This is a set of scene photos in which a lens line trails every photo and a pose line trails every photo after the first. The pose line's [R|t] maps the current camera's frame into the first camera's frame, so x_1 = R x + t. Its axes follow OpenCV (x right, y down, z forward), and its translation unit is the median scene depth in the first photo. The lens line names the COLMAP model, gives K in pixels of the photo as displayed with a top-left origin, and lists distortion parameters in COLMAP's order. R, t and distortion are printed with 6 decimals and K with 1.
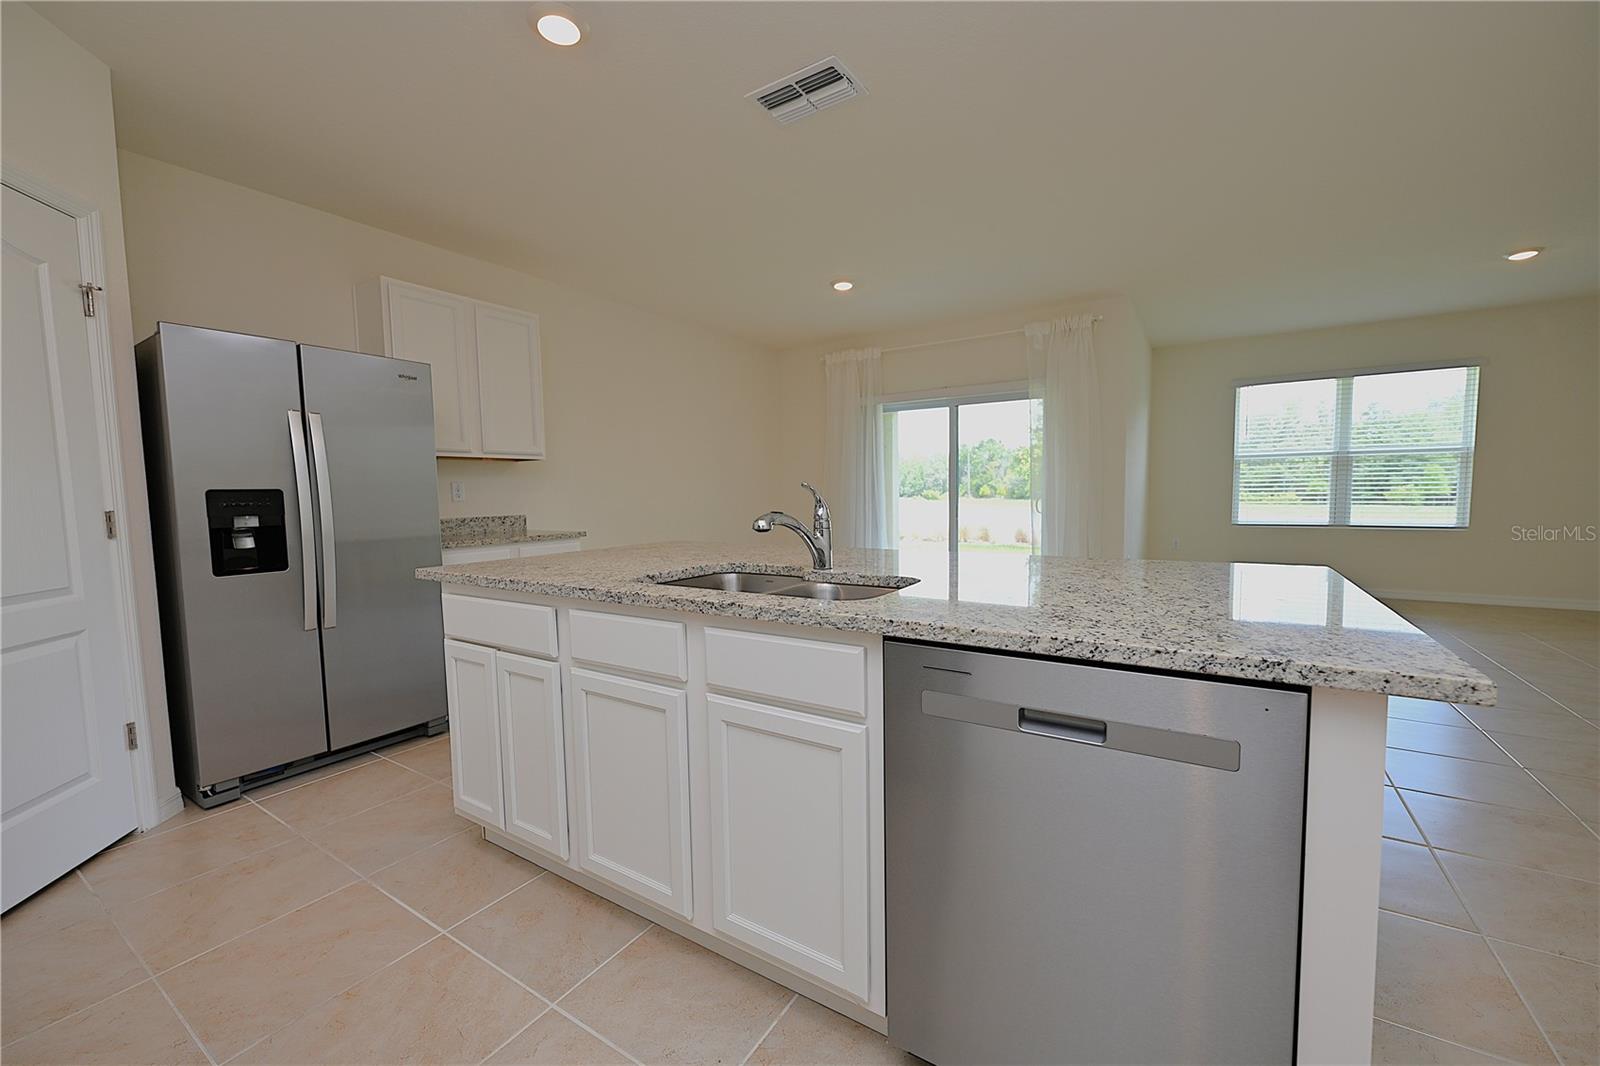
lens RADIAL K [[631.8, 0, 800.6], [0, 631.8, 537.9], [0, 0, 1]] dist [0.001322, -0.000107]
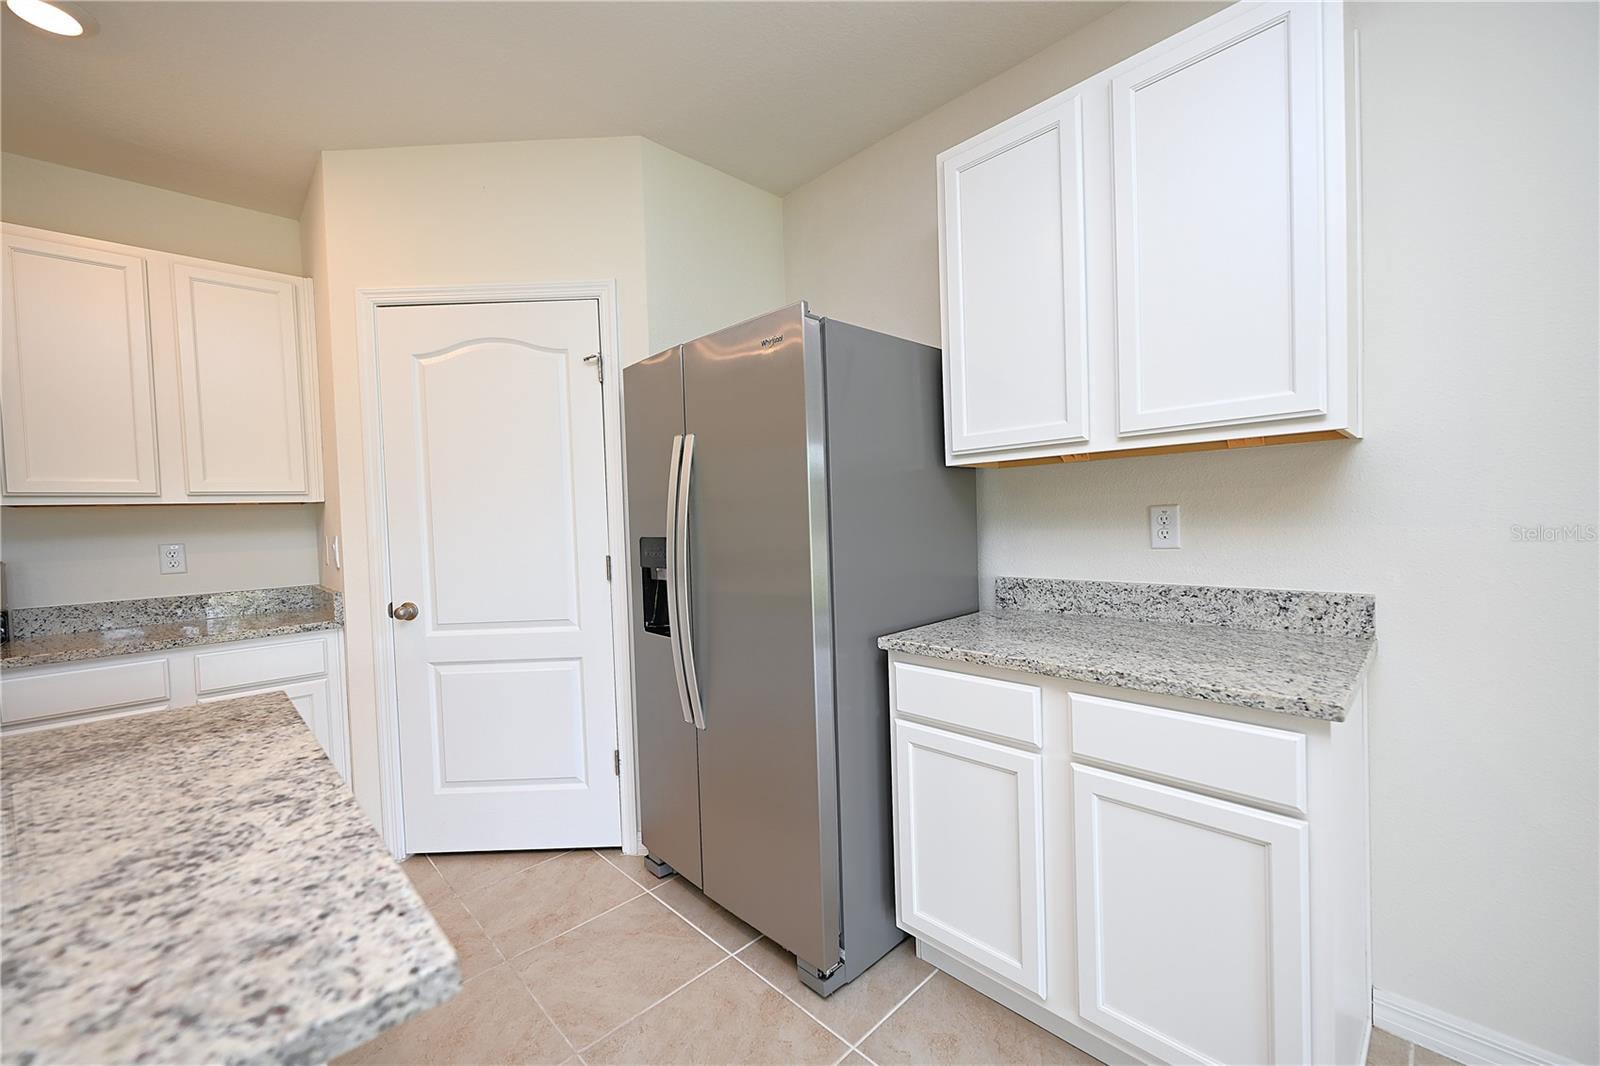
lens RADIAL K [[631.8, 0, 799.6], [0, 631.8, 535.2], [0, 0, 1]] dist [0.001322, -0.000107]
pose [[-0.216231, 0.058210, -0.974606, -0.050390], [-0.032450, 0.997241, 0.066761, -0.088525], [0.975803, 0.046061, -0.213745, 0.848846]]
